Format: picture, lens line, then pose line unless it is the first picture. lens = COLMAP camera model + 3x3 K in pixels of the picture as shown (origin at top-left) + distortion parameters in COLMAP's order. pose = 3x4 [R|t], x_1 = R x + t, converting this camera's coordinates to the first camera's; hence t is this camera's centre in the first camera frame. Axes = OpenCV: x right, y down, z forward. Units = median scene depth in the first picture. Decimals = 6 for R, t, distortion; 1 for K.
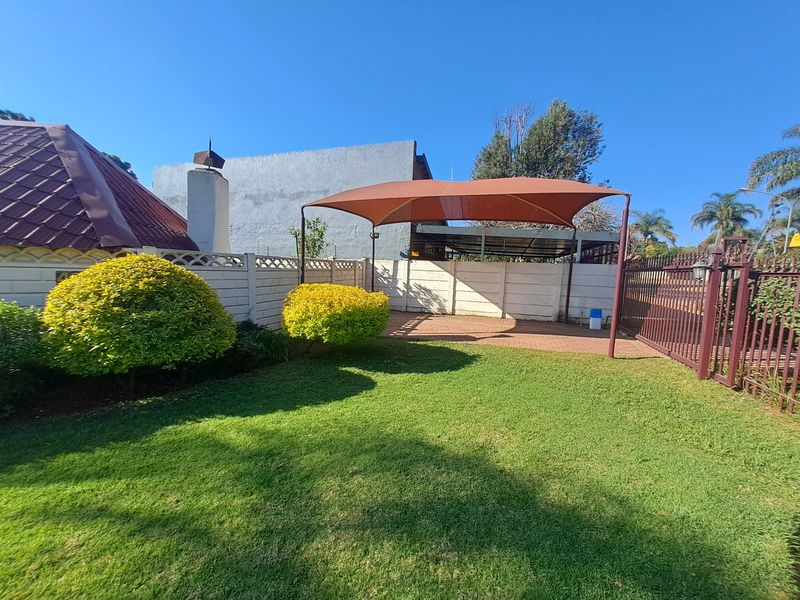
lens RADIAL K [[314.9, 0, 406.0], [0, 314.9, 299.7], [0, 0, 1]] dist [-0.001634, -0.000218]
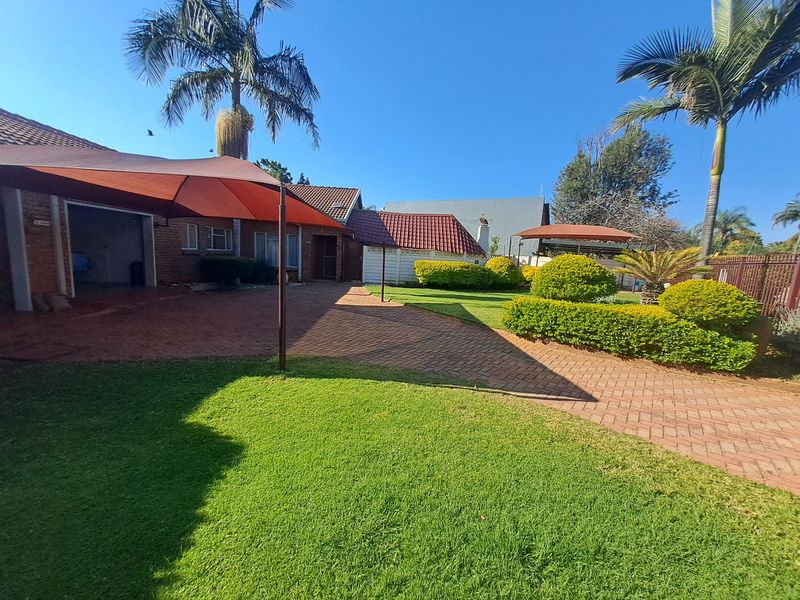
lens RADIAL K [[314.9, 0, 406.0], [0, 314.9, 299.7], [0, 0, 1]] dist [-0.001634, -0.000218]
pose [[0.984261, 0.044602, -0.170999, -0.157732], [-0.038686, 0.998537, 0.037775, 0.036618], [0.172433, -0.030566, 0.984547, -0.389857]]
